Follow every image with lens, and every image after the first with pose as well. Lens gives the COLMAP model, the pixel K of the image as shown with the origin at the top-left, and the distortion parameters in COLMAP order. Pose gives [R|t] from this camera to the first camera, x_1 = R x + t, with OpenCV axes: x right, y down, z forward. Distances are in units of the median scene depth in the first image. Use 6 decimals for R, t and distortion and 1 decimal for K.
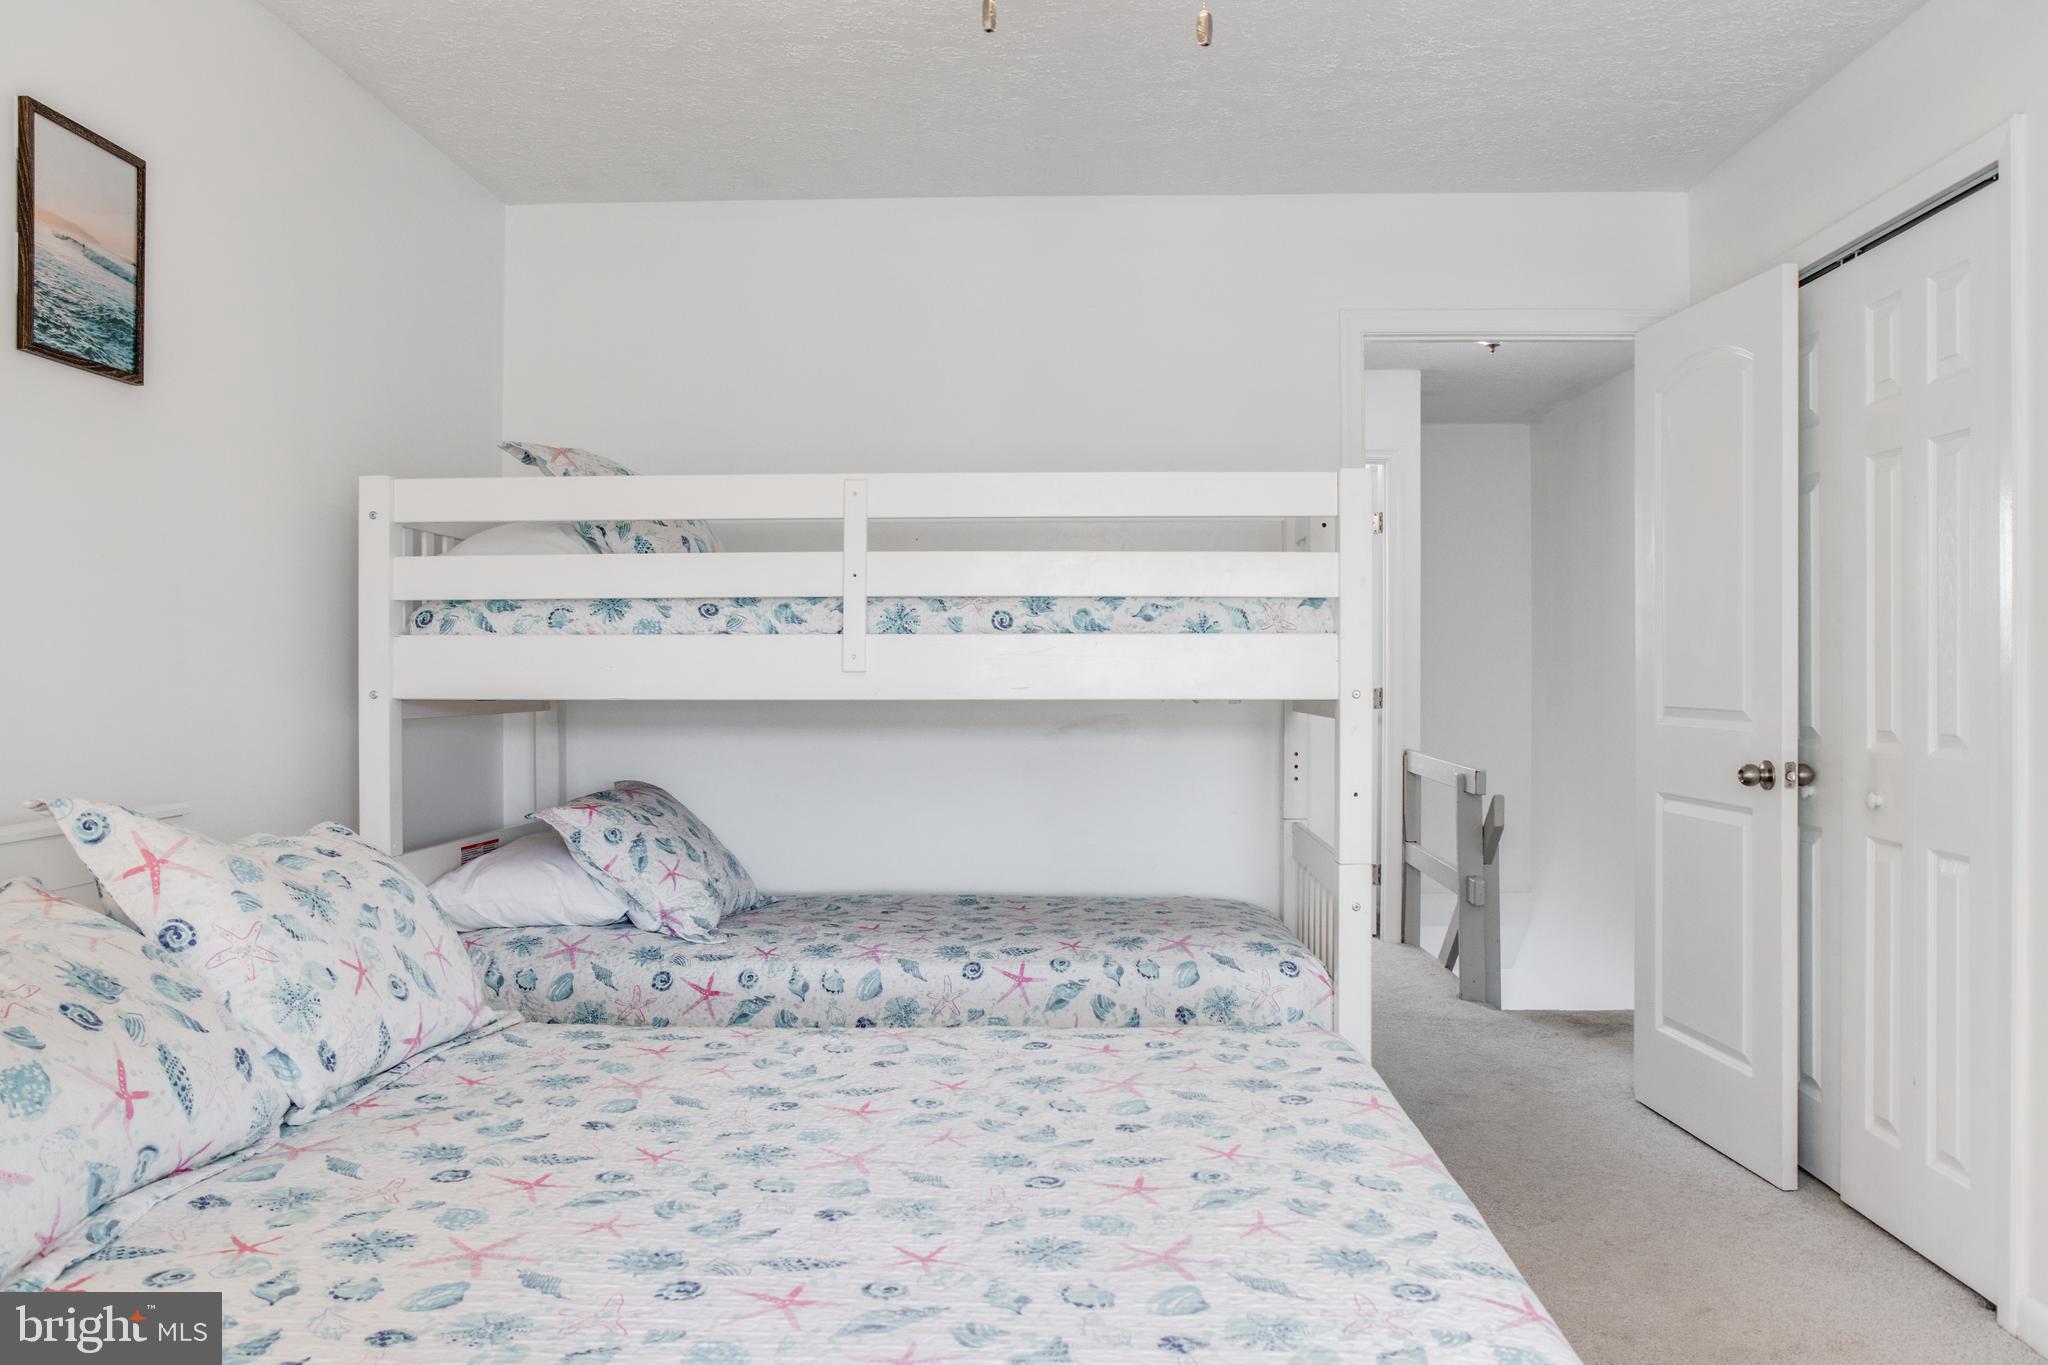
lens RADIAL K [[1607.3, 0, 1003.2], [0, 1607.3, 653.4], [0, 0, 1]] dist [-0.066757, 0.084893]
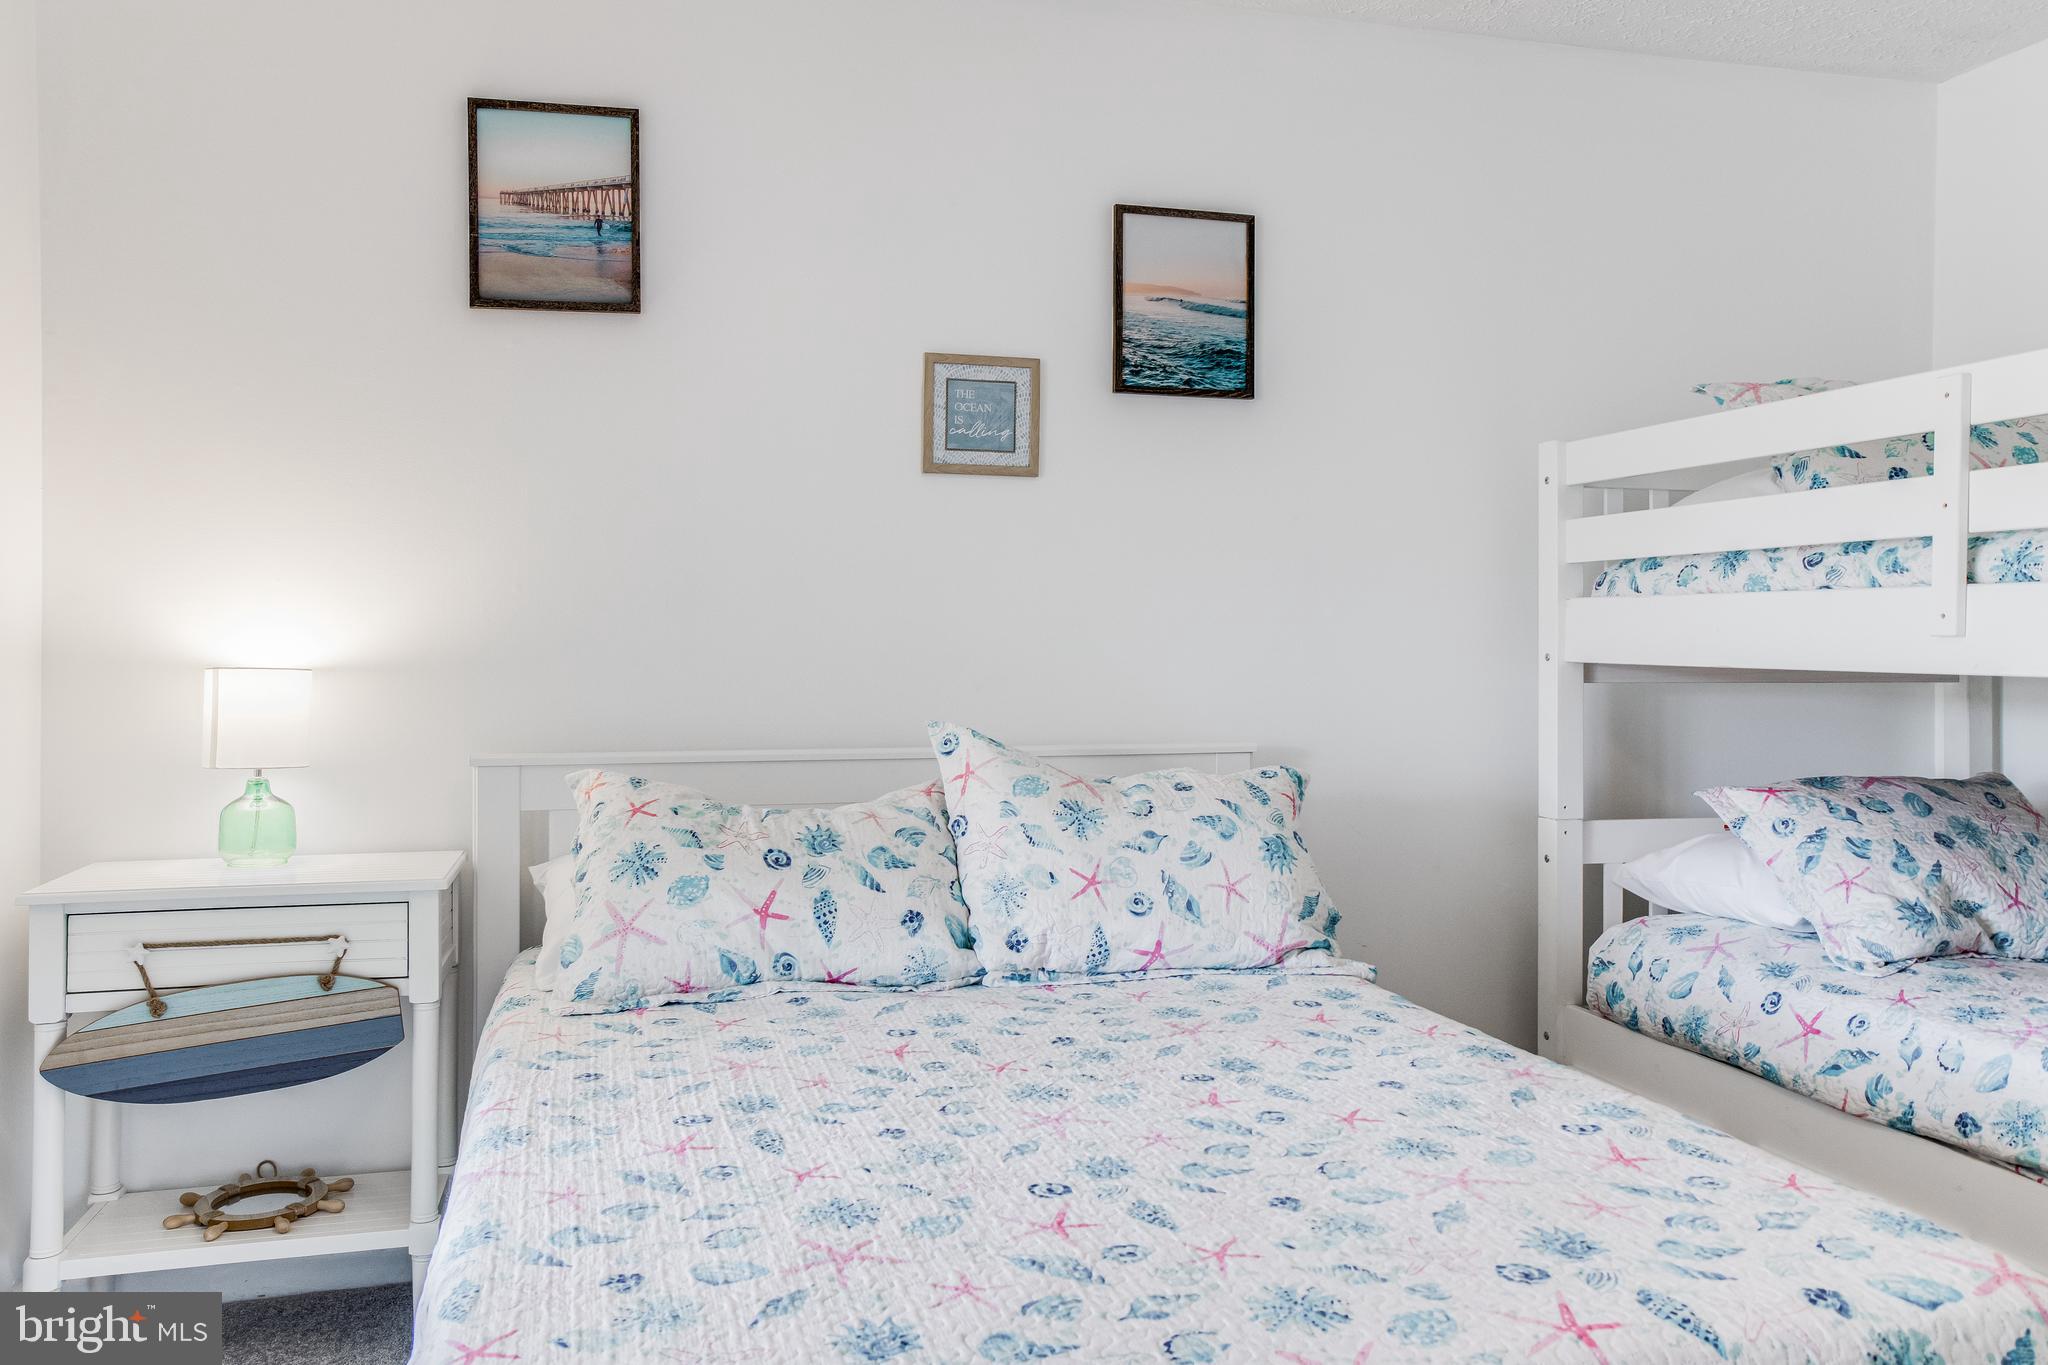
lens RADIAL K [[1608.6, 0, 1025.3], [0, 1608.6, 609.1], [0, 0, 1]] dist [-0.043392, 0.110427]
pose [[0.315676, -0.012084, -0.948790, 0.472722], [0.007172, 0.999921, -0.010349, 0.003645], [0.948840, -0.003538, 0.315737, 0.366393]]
